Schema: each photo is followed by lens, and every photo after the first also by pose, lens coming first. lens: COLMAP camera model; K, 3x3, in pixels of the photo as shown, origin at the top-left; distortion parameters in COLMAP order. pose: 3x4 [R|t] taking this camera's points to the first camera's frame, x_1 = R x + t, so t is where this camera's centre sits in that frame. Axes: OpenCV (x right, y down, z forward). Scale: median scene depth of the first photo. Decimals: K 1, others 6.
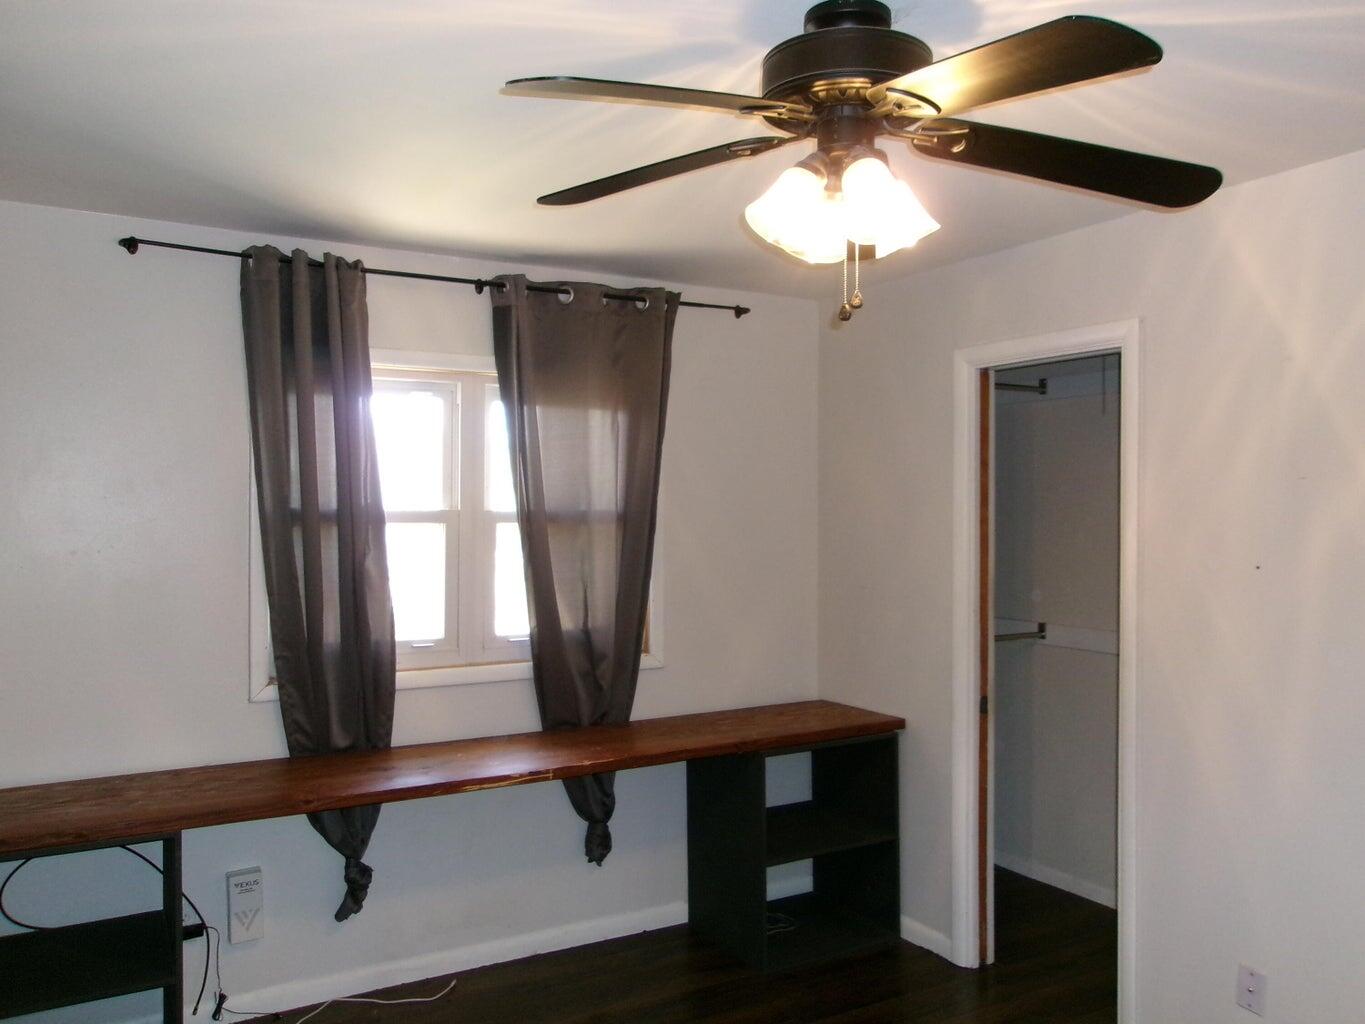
lens RADIAL K [[1080.4, 0, 682.1], [0, 1080.4, 525.2], [0, 0, 1]] dist [-0.003503, 0.035249]
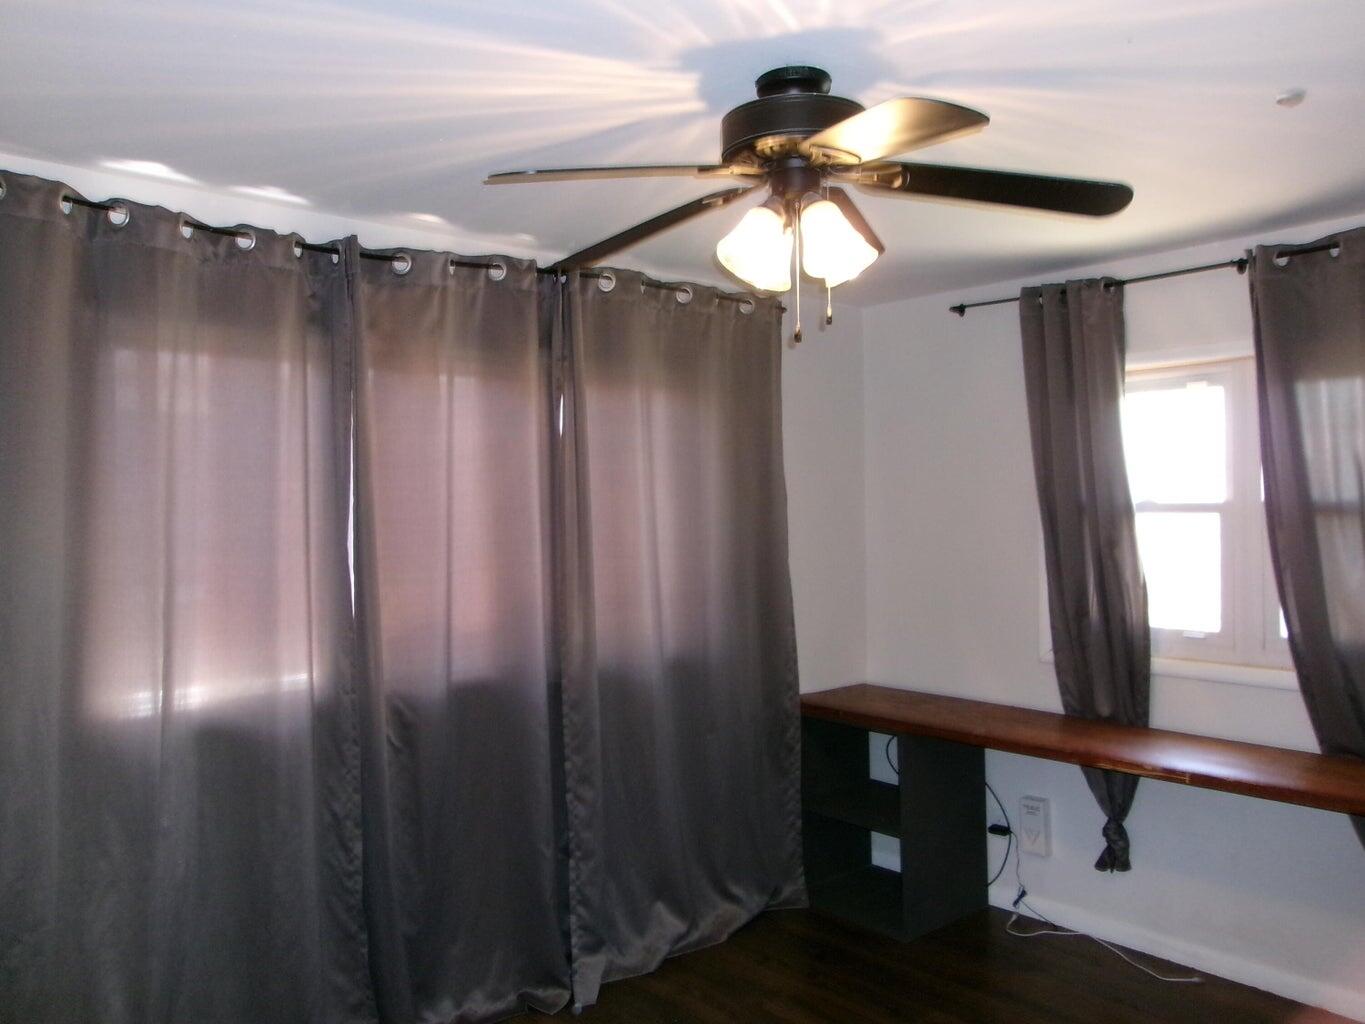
lens RADIAL K [[1080.4, 0, 681.3], [0, 1080.4, 505.8], [0, 0, 1]] dist [-0.003503, 0.035249]
pose [[0.192432, 0.002033, -0.981308, 0.693695], [0.004937, 0.999983, 0.003040, -0.016247], [0.981298, -0.005429, 0.192418, 0.359129]]
